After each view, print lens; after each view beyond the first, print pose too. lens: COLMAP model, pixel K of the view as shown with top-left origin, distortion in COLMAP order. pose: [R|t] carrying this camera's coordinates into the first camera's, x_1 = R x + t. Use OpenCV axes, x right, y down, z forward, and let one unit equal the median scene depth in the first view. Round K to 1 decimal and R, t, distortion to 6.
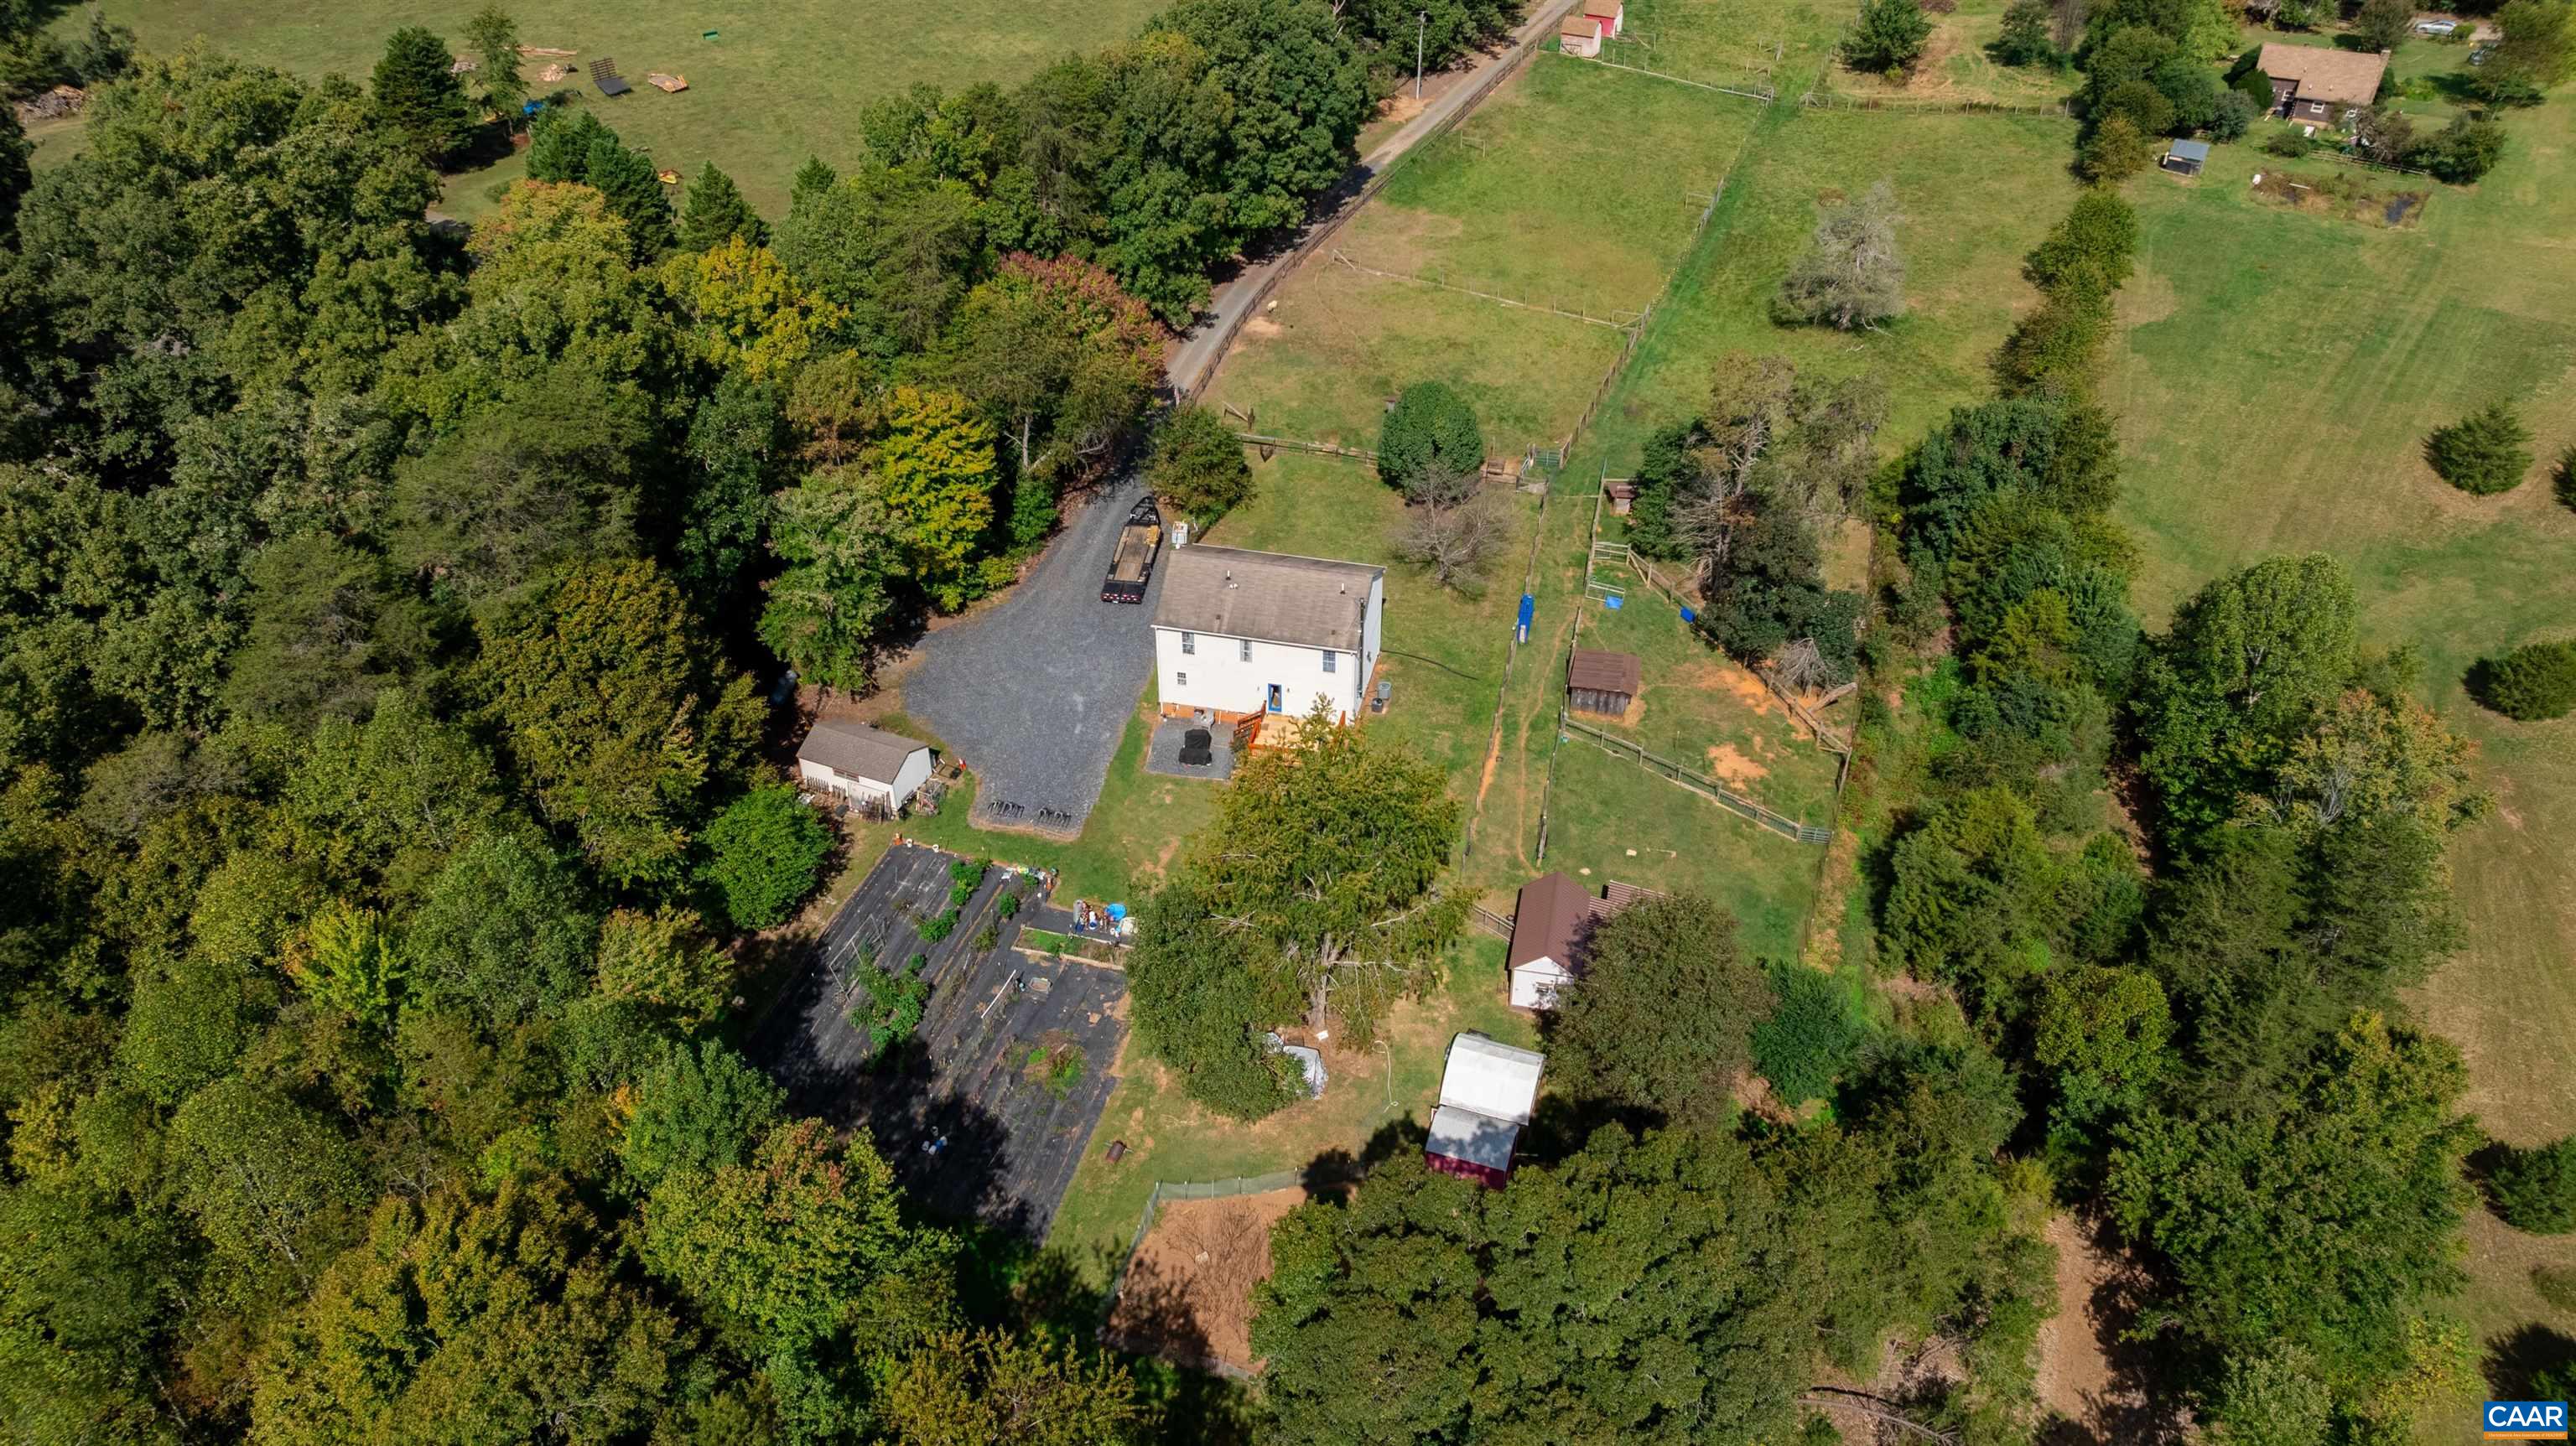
lens RADIAL K [[1824.2, 0, 1301.4], [0, 1824.2, 723.6], [0, 0, 1]] dist [-0.023235, 0.002556]
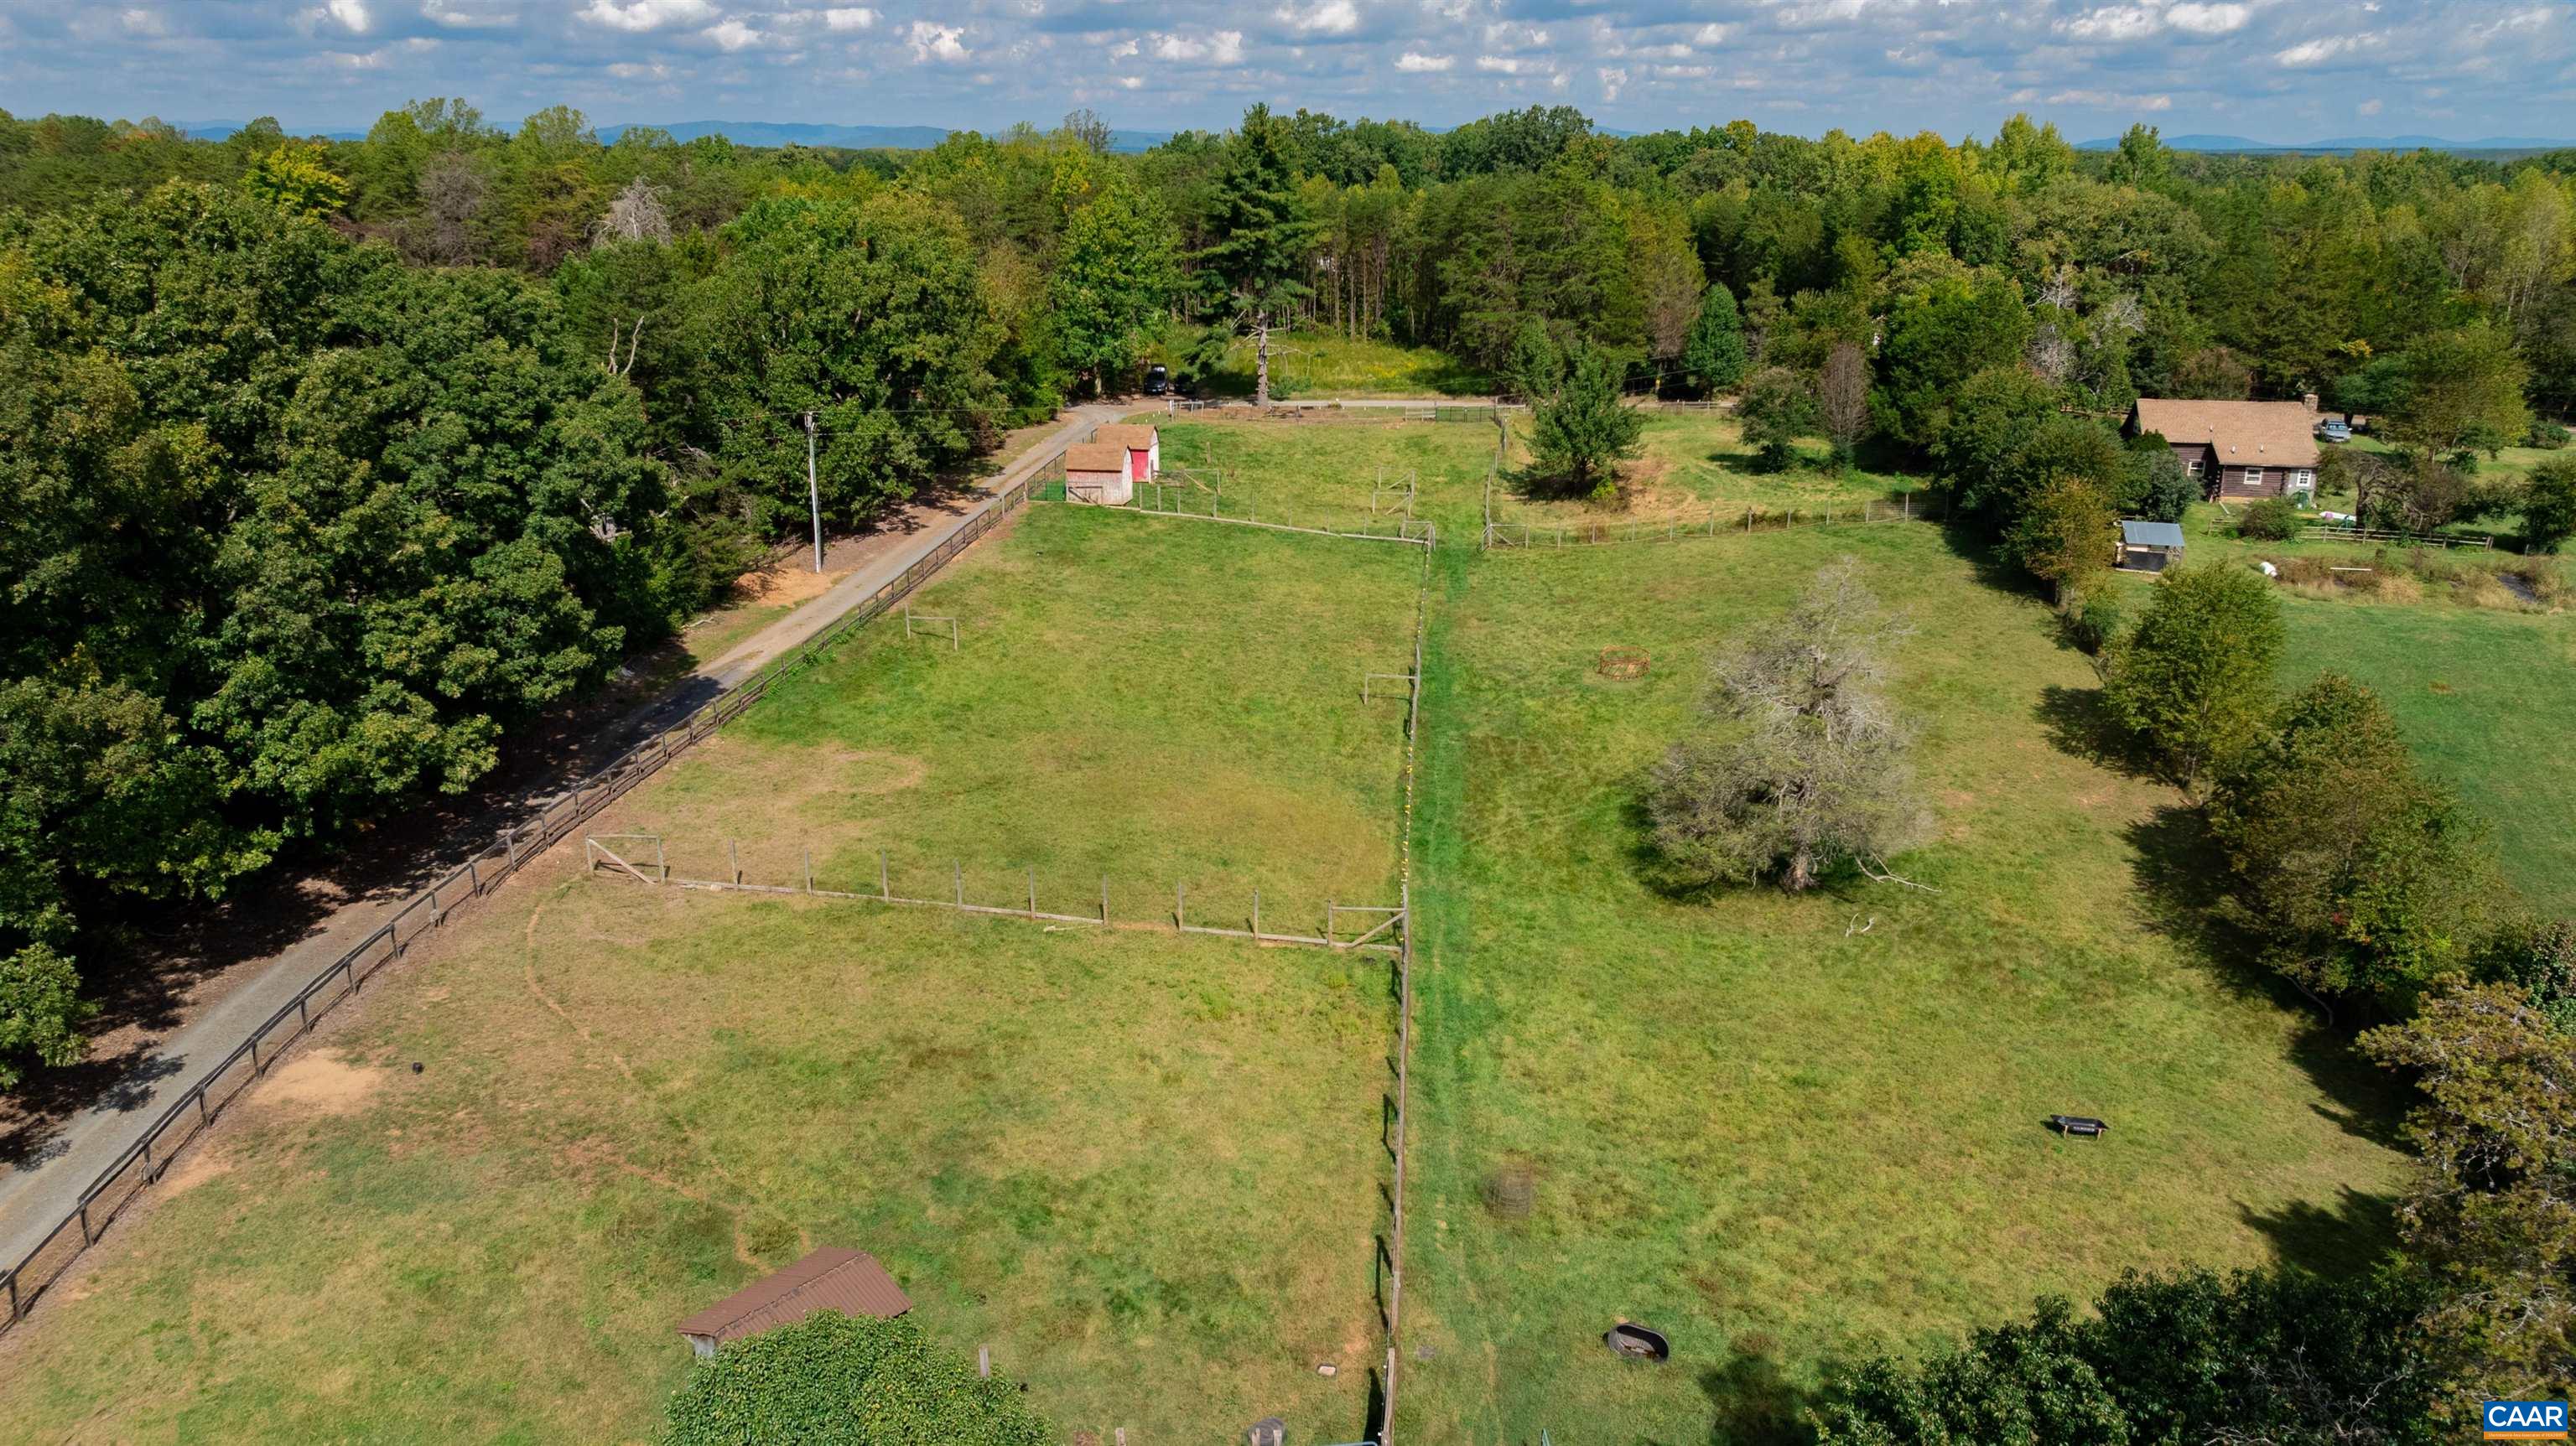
lens RADIAL K [[1824.2, 0, 1301.4], [0, 1824.2, 723.6], [0, 0, 1]] dist [-0.023235, 0.002556]
pose [[0.956140, -0.087633, 0.279494, 0.056908], [0.175492, 0.935363, -0.307081, -0.140573], [-0.234518, 0.342661, 0.909717, 0.613242]]
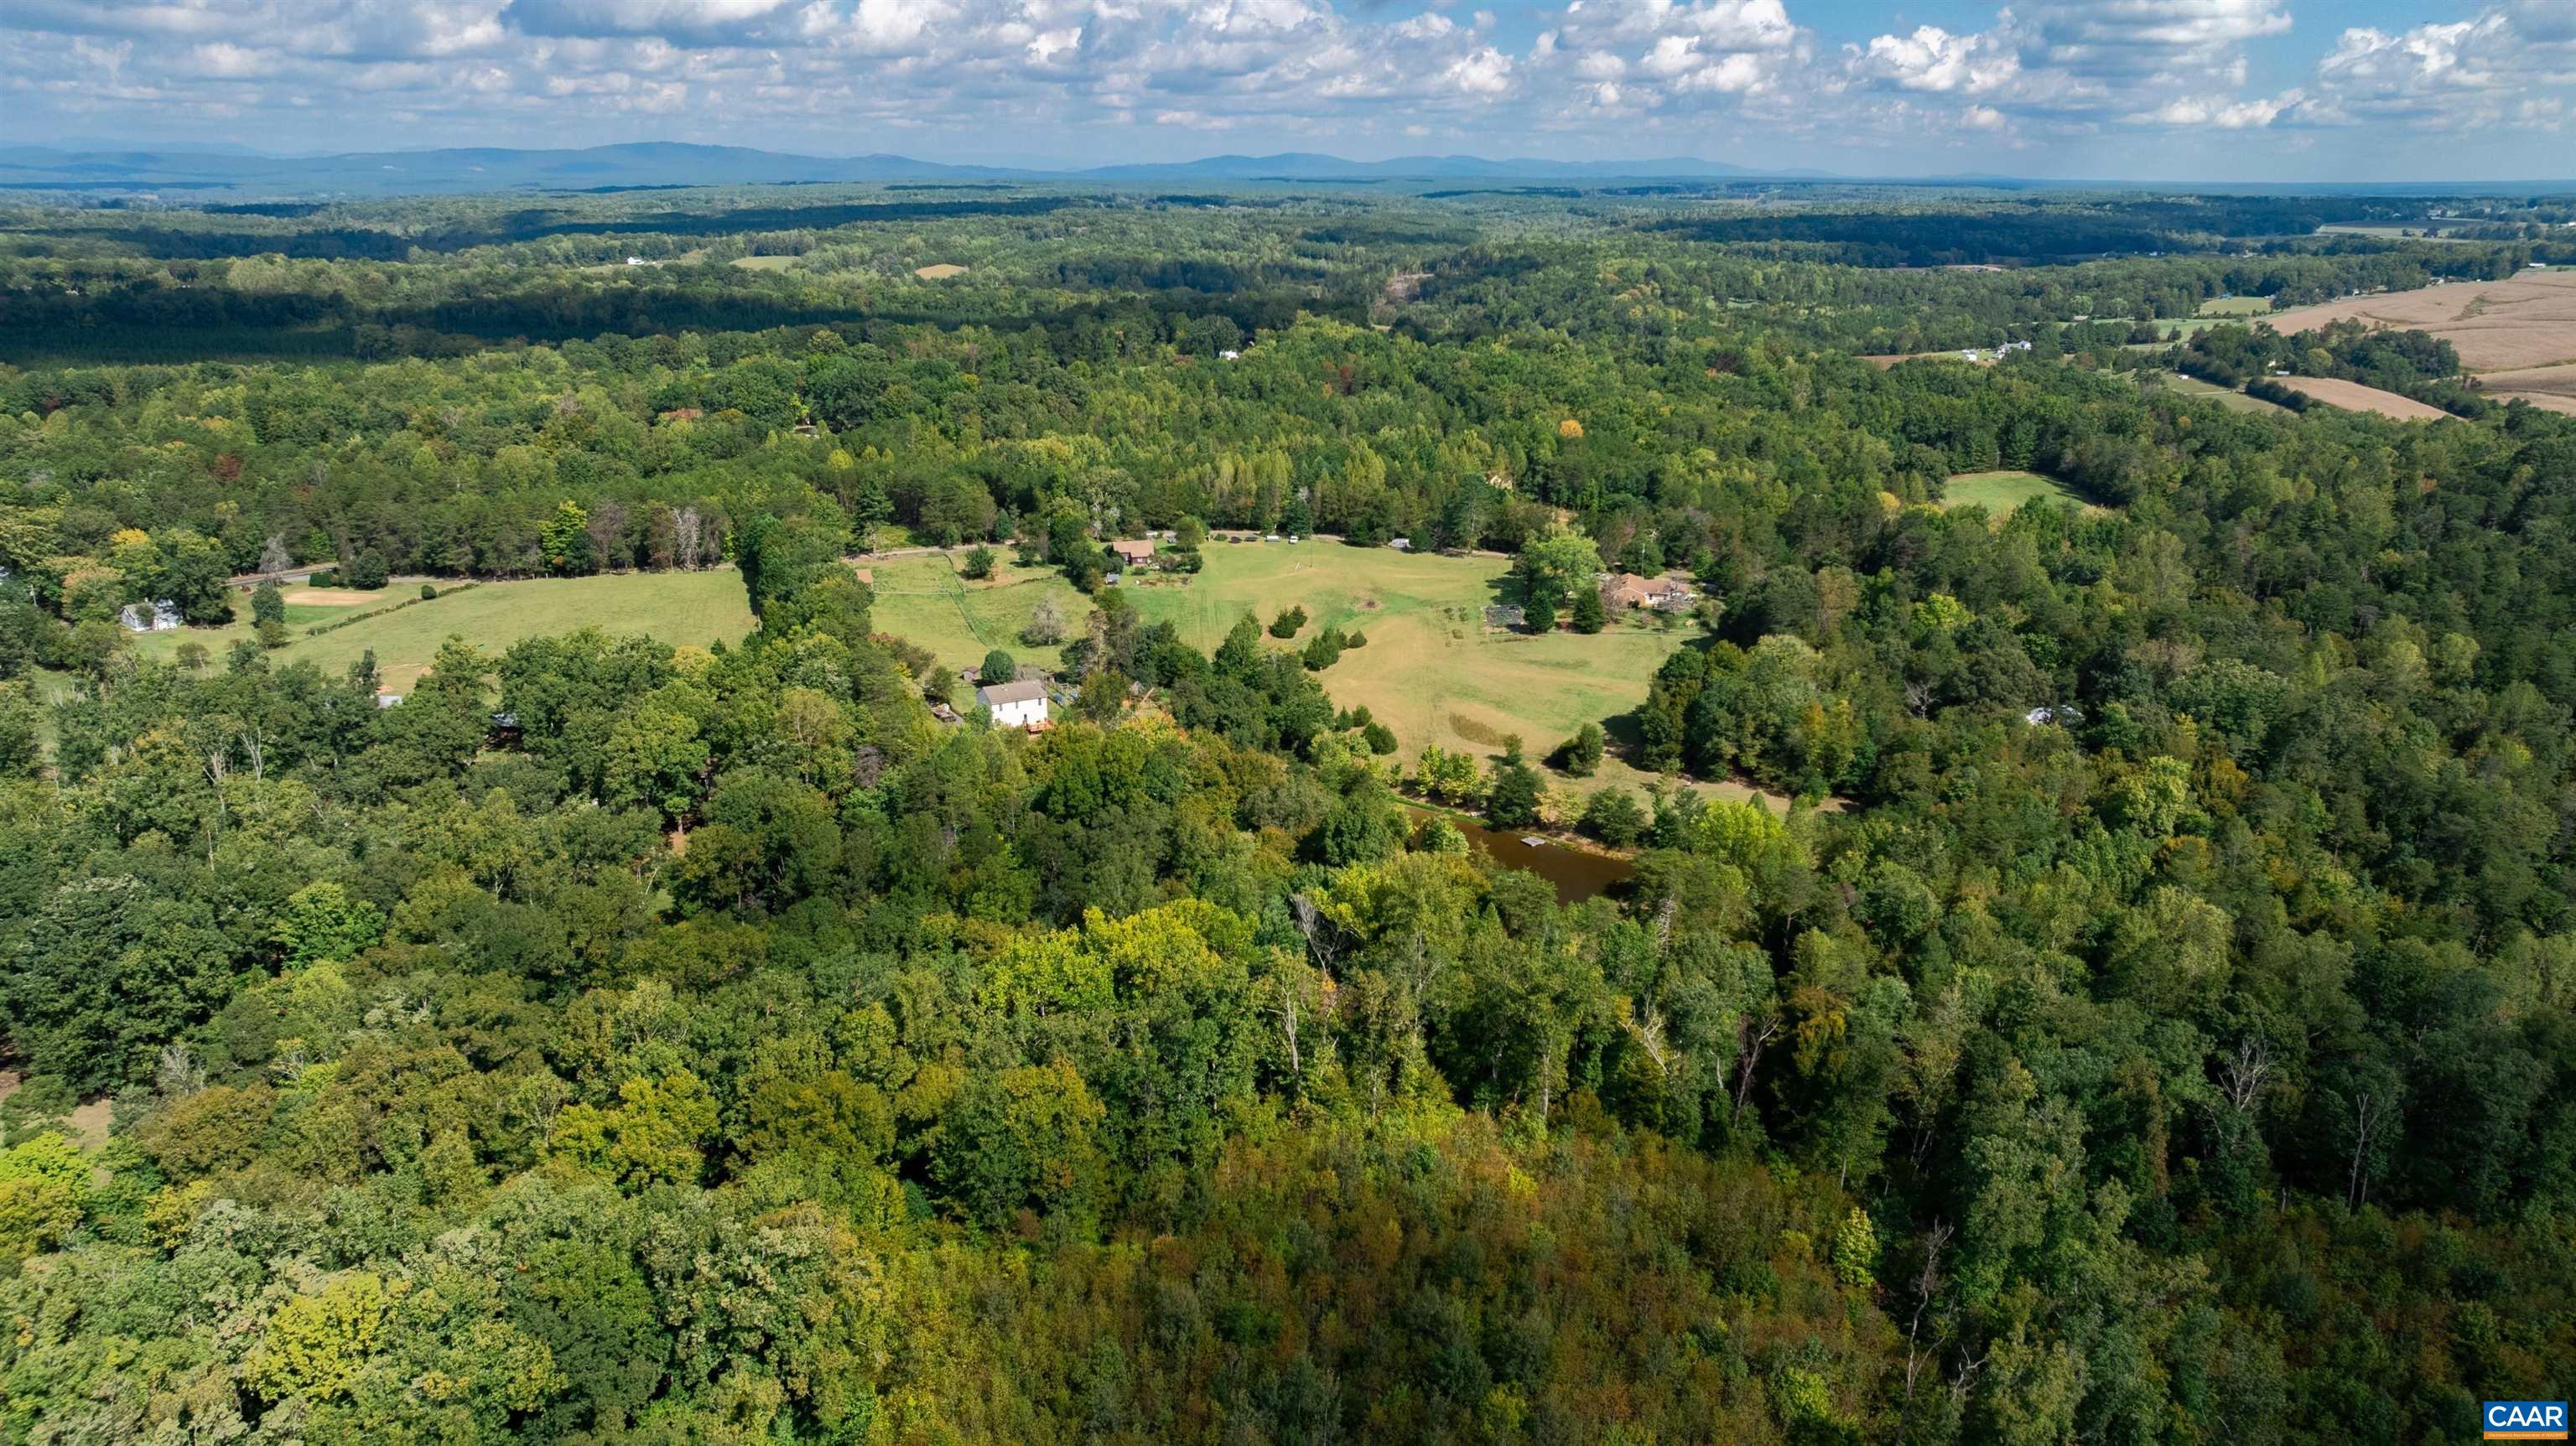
lens RADIAL K [[1844.6, 0, 1299.6], [0, 1844.6, 710.6], [0, 0, 1]] dist [-0.028691, 0.023515]
pose [[0.740026, -0.189985, 0.645188, -1.289130], [0.400238, 0.895331, -0.195426, 0.591085], [-0.540529, 0.402849, 0.738608, -1.283184]]
